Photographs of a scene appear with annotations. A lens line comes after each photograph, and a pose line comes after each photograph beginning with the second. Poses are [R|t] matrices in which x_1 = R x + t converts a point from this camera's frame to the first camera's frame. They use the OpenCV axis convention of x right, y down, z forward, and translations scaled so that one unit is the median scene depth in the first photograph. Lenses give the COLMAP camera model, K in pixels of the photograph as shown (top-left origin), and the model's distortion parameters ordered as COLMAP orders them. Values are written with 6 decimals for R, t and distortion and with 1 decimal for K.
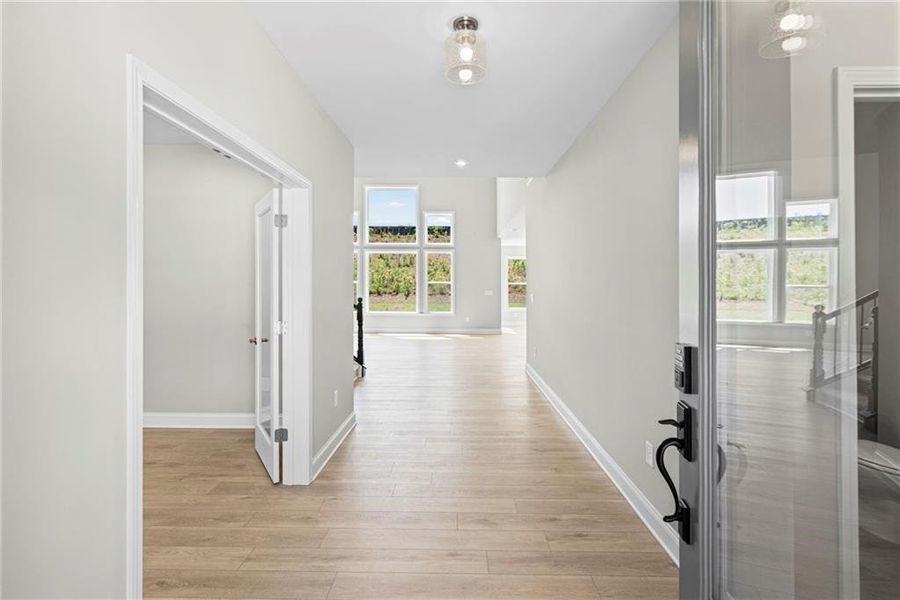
lens RADIAL K [[415.4, 0, 448.7], [0, 415.4, 293.4], [0, 0, 1]] dist [-0.009421, 0.002645]
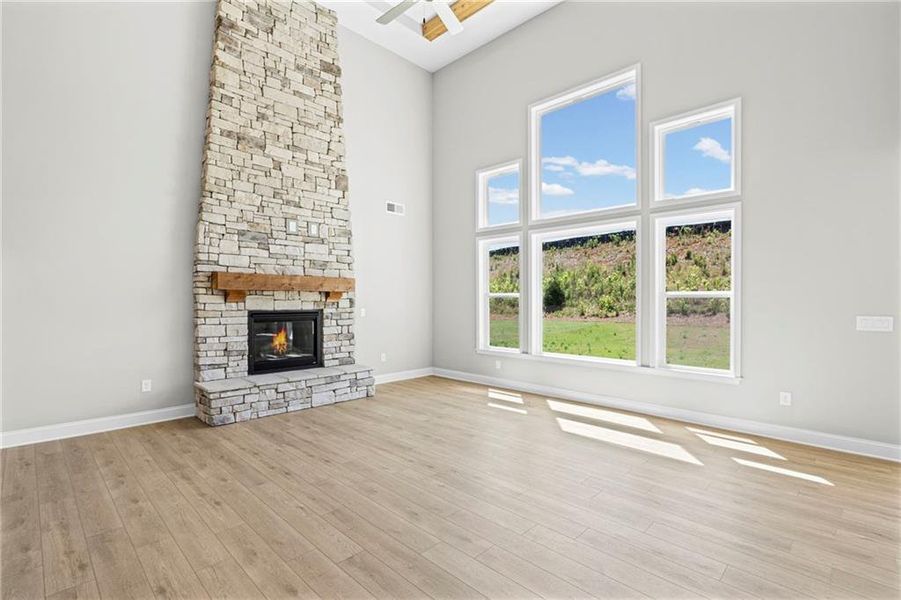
lens RADIAL K [[415.8, 0, 447.7], [0, 415.8, 306.4], [0, 0, 1]] dist [-0.009421, 0.002645]
pose [[0.724670, 0.007157, -0.689058, 0.027525], [-0.013074, 0.999909, -0.003364, -0.003264], [0.688972, 0.011447, 0.724698, 0.196751]]
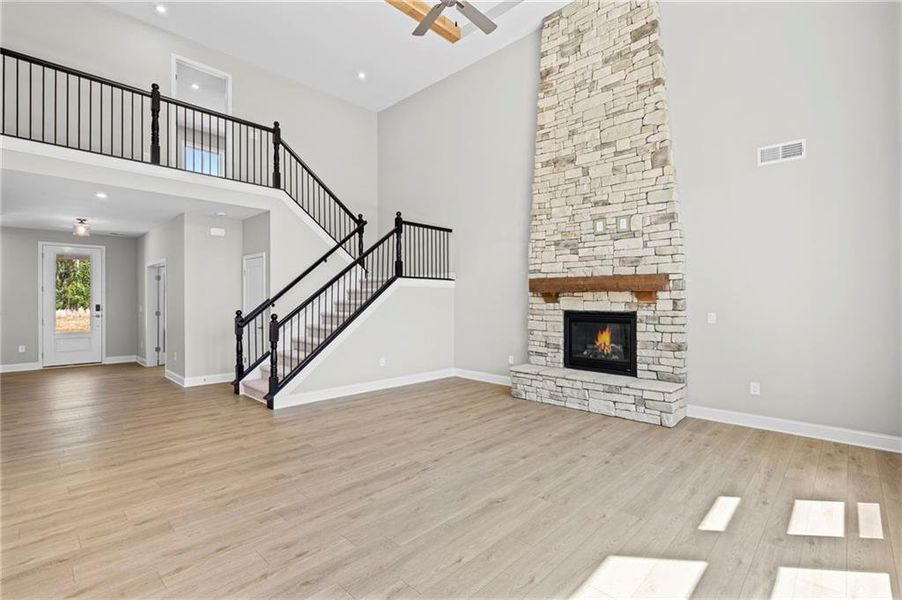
lens RADIAL K [[416.3, 0, 436.9], [0, 416.3, 305.5], [0, 0, 1]] dist [-0.009421, 0.002645]
pose [[-0.690955, 0.004527, -0.722884, 0.031210], [-0.017816, 0.999570, 0.023288, -0.006368], [0.722678, 0.028970, -0.690577, 0.338650]]
